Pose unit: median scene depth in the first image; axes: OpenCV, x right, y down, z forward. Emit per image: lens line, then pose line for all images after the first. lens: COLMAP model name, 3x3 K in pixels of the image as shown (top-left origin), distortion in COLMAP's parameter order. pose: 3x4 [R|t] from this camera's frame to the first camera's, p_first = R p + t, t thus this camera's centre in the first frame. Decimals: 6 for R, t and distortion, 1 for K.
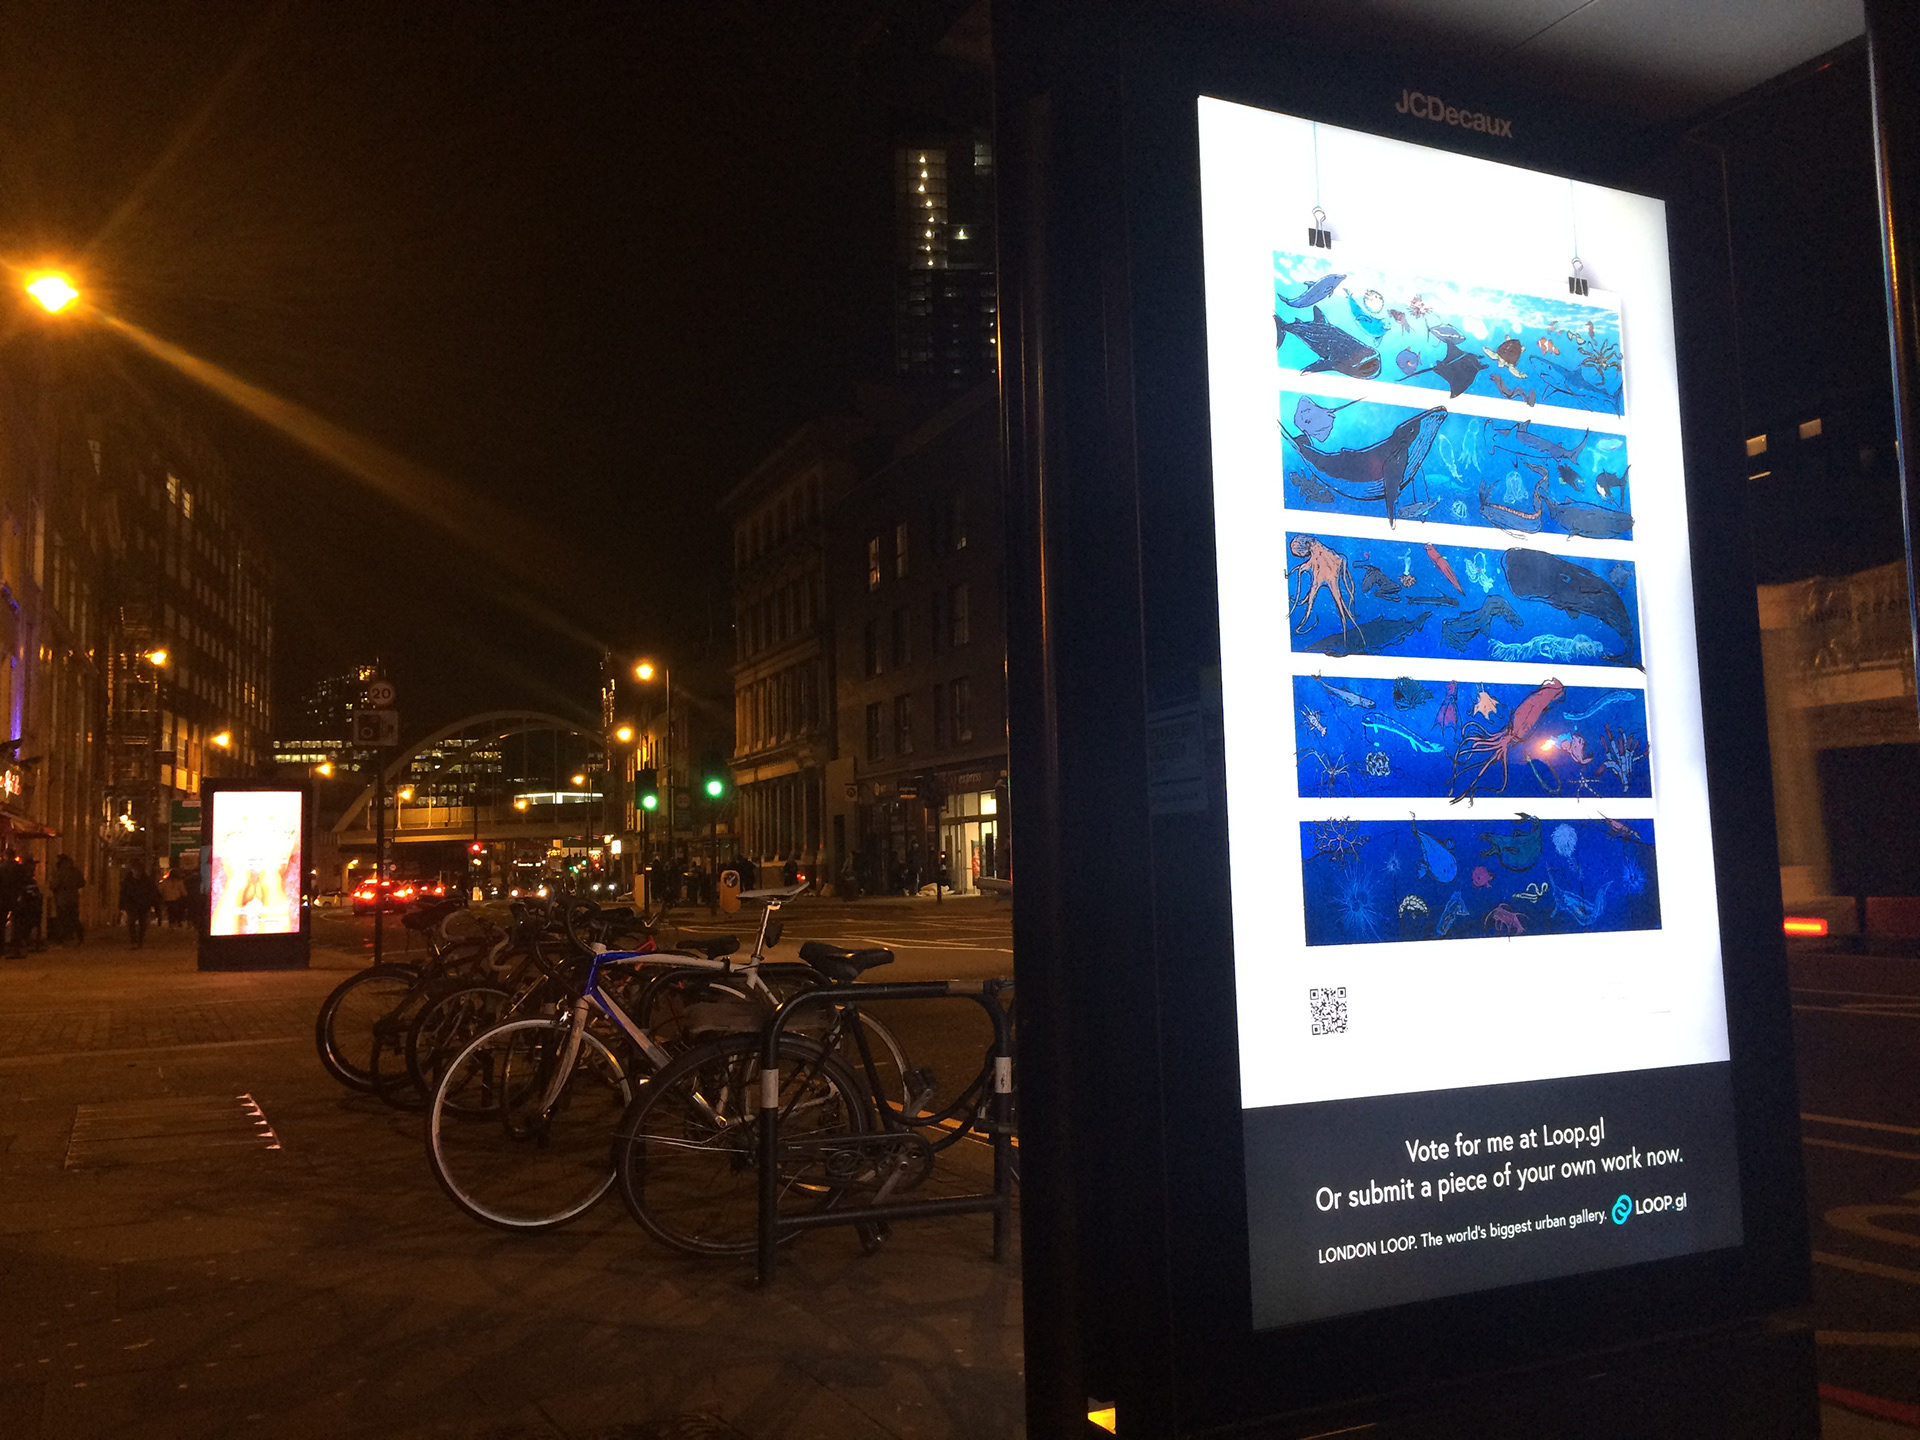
lens RADIAL K [[1637.2, 0, 960.0], [0, 1637.2, 720.0], [0, 0, 1]] dist [0.121387, -0.125935]
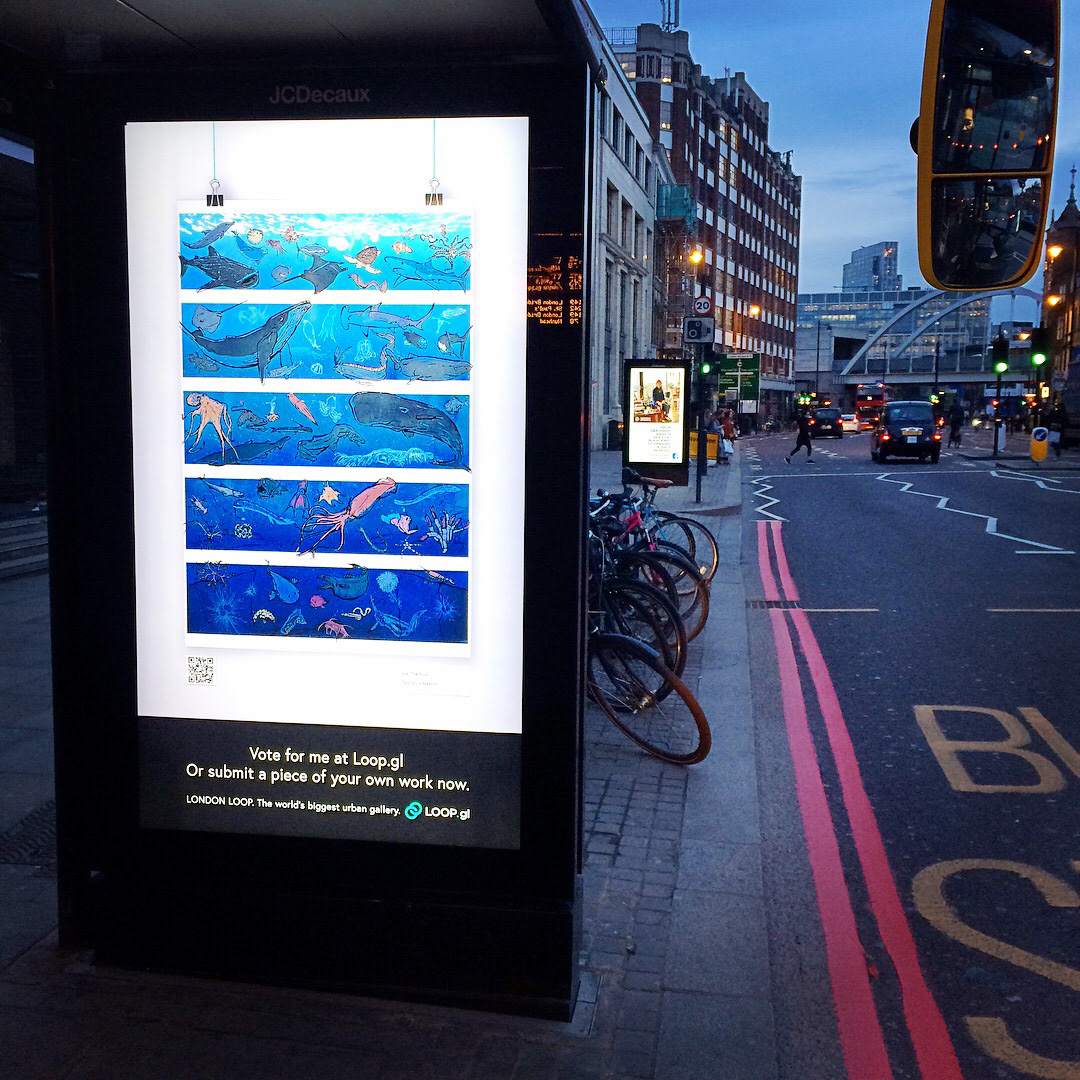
lens RADIAL K [[1255.0, 0, 540.0], [0, 1255.0, 540.0], [0, 0, 1]] dist [0.103619, -0.021989]
pose [[0.803144, 0.097537, -0.587746, 1.200609], [0.023376, 0.980590, 0.194673, -0.198060], [0.595326, -0.170089, 0.785275, 0.168961]]
